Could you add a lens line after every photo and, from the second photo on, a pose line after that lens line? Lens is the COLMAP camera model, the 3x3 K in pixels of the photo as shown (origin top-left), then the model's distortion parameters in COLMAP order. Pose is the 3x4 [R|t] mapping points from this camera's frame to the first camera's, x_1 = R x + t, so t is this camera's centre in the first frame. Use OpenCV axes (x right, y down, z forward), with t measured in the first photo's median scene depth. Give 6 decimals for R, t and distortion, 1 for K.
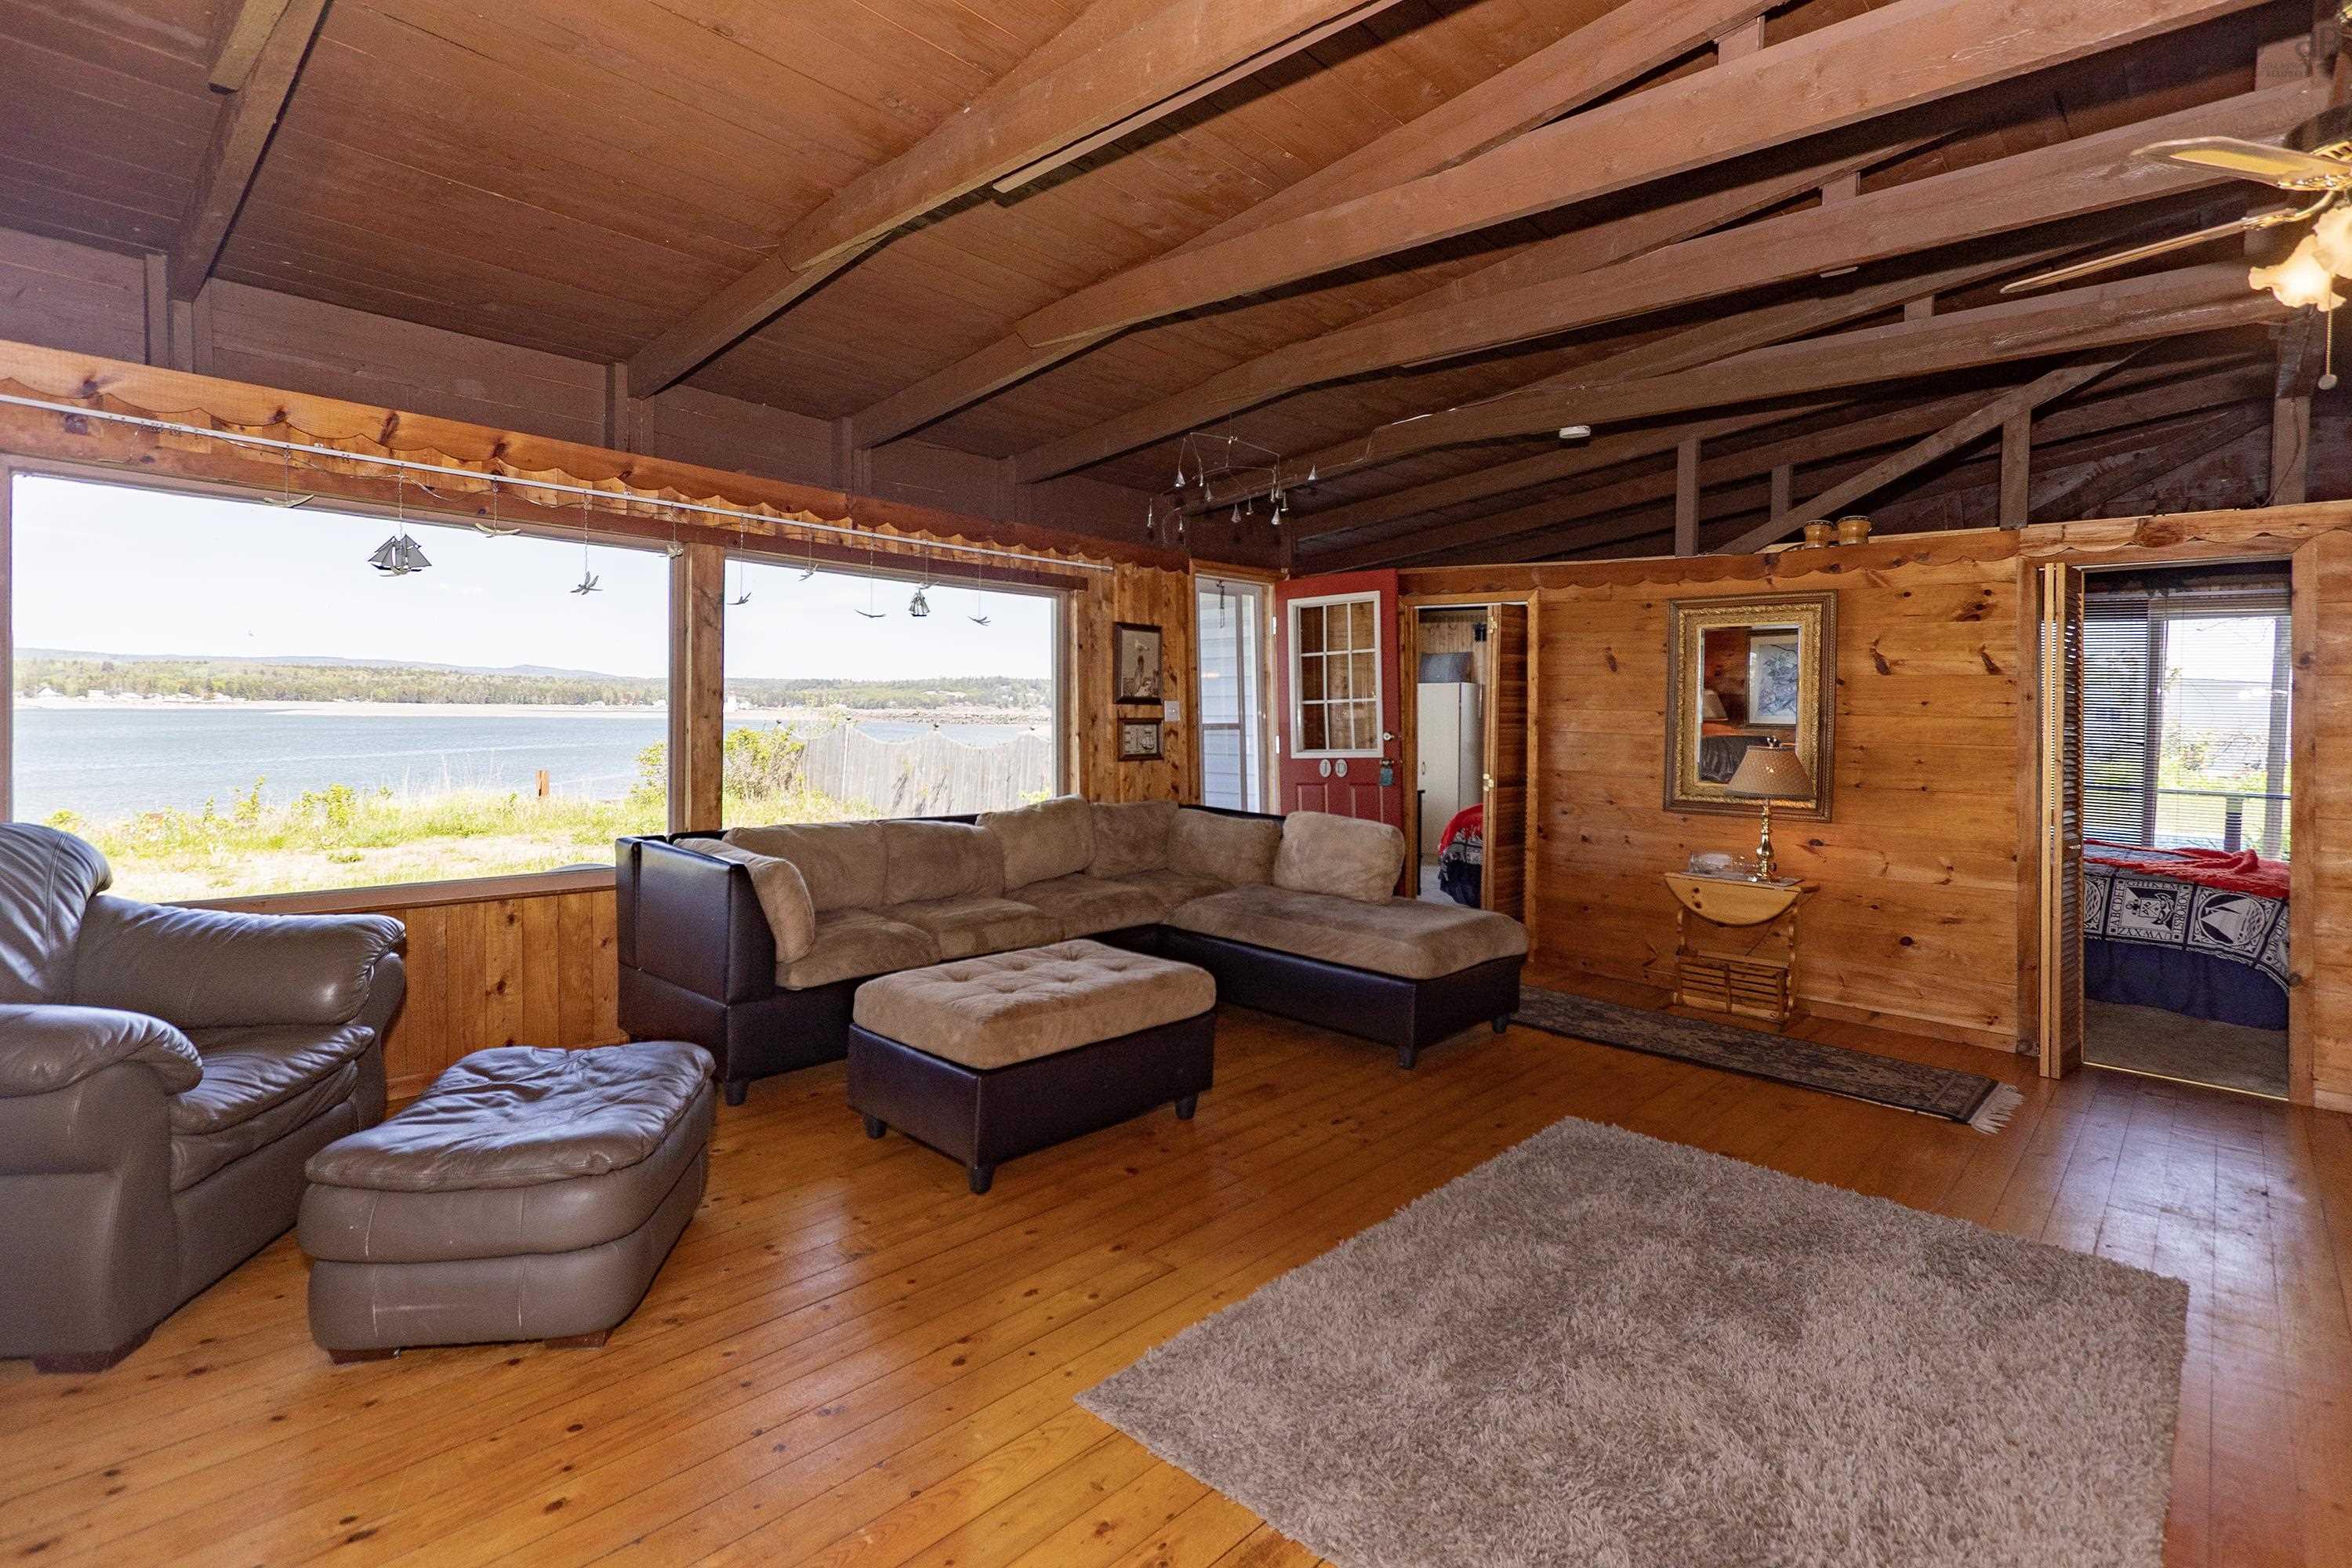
lens RADIAL K [[1199.2, 0, 1260.8], [0, 1199.2, 738.8], [0, 0, 1]] dist [-0.018295, 0.000658]
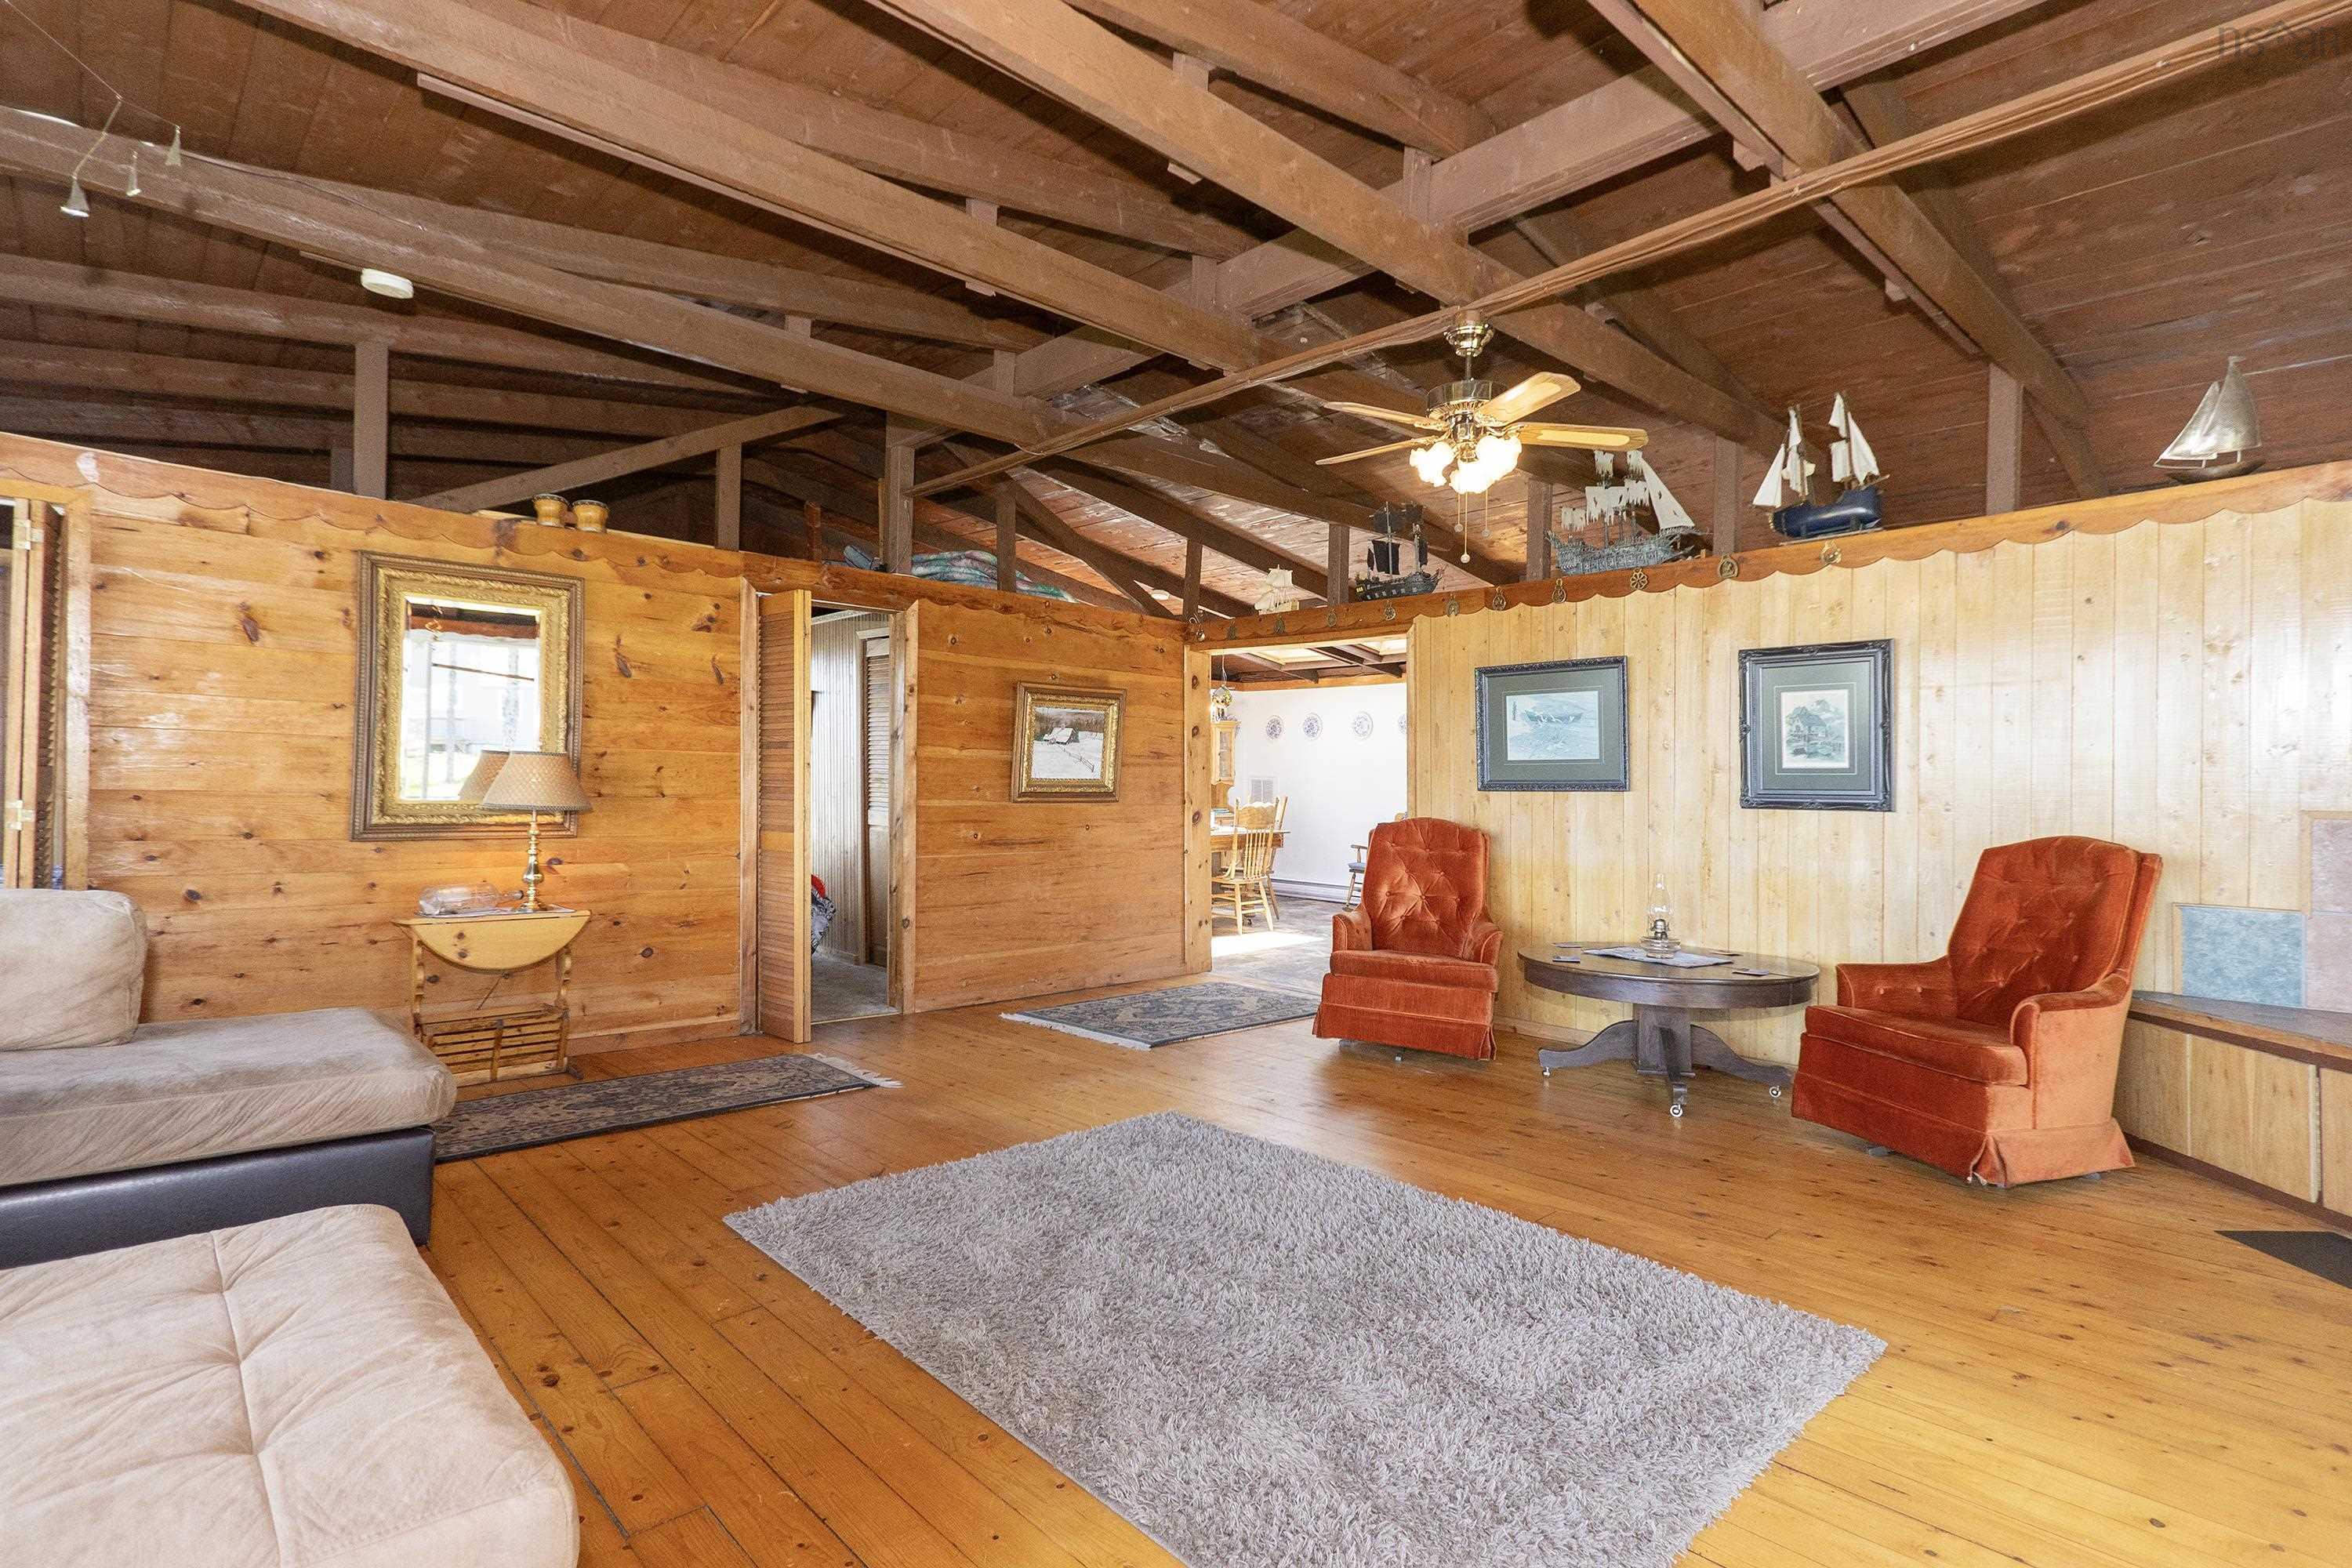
lens RADIAL K [[1109.0, 0, 1176.0], [0, 1109.0, 784.0], [0, 0, 1]] dist [-0.002957, -0.000250]
pose [[0.110812, -0.013875, 0.993744, -0.299284], [0.009085, 0.999875, 0.012948, 0.023123], [-0.993800, 0.007594, 0.110924, 0.457334]]
